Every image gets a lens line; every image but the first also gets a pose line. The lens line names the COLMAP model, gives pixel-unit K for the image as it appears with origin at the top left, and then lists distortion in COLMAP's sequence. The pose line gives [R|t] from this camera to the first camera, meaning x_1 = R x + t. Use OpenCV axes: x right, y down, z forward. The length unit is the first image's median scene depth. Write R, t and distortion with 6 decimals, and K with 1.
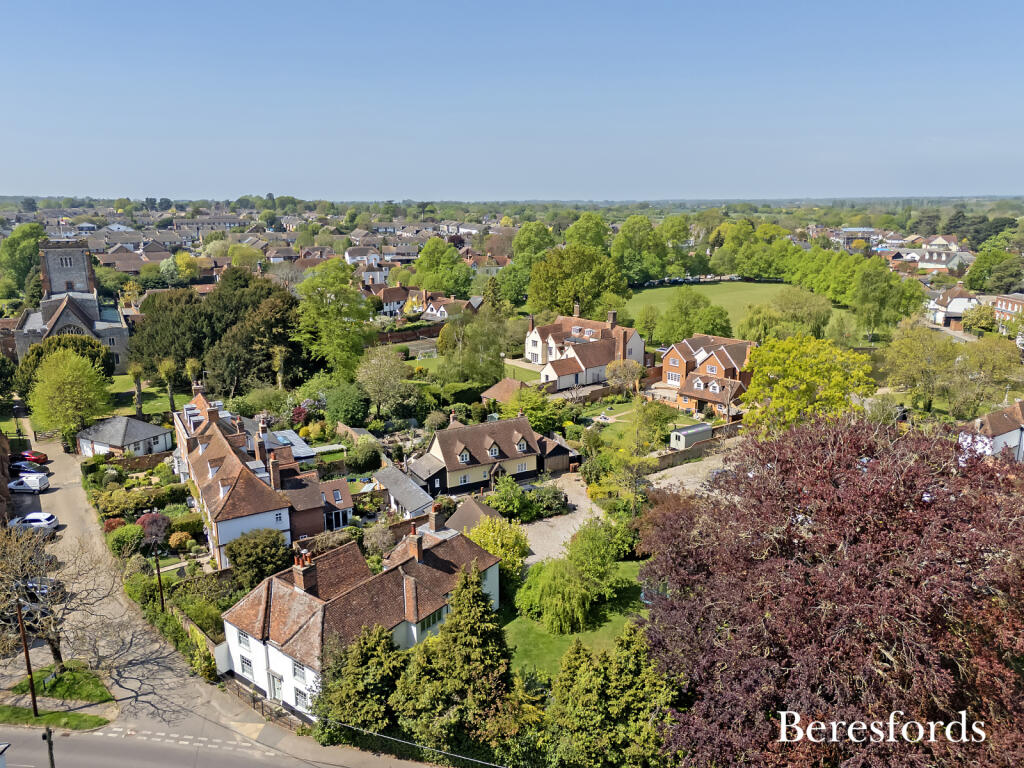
lens RADIAL K [[747.6, 0, 512.0], [0, 747.6, 384.0], [0, 0, 1]] dist [0.105662, -0.144855]
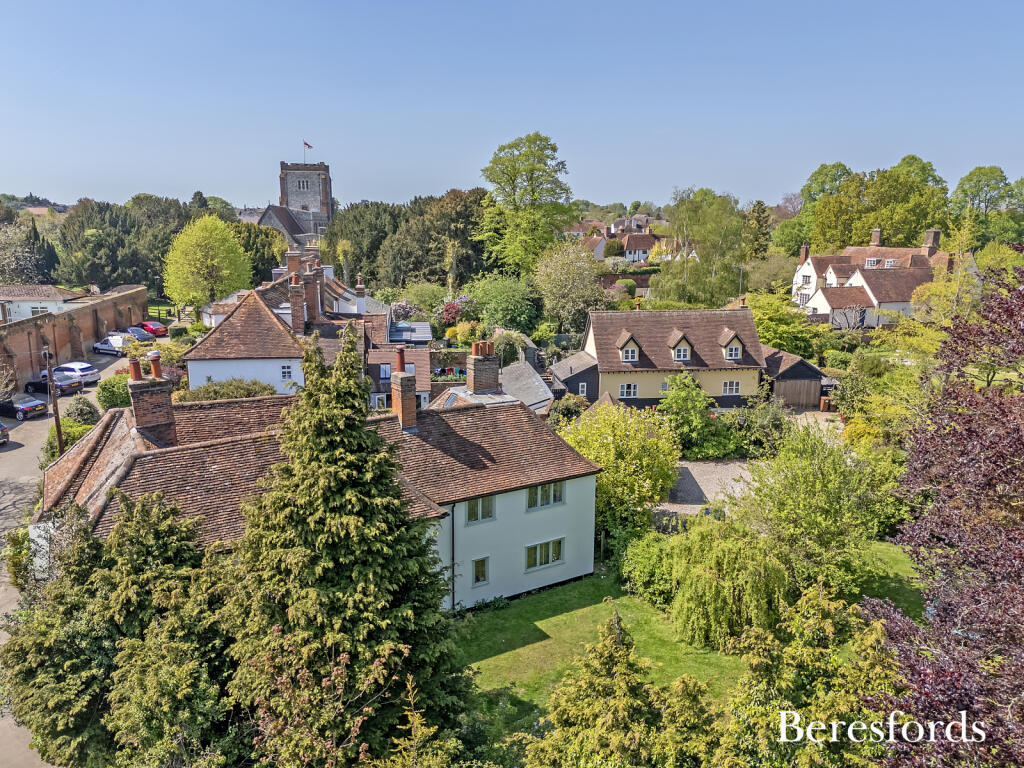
lens RADIAL K [[747.6, 0, 512.0], [0, 747.6, 384.0], [0, 0, 1]] dist [0.105662, -0.144855]
pose [[0.926962, 0.089672, -0.364281, 0.065414], [-0.097918, 0.995186, -0.004190, 0.118034], [0.362151, 0.039554, 0.931280, 0.335071]]
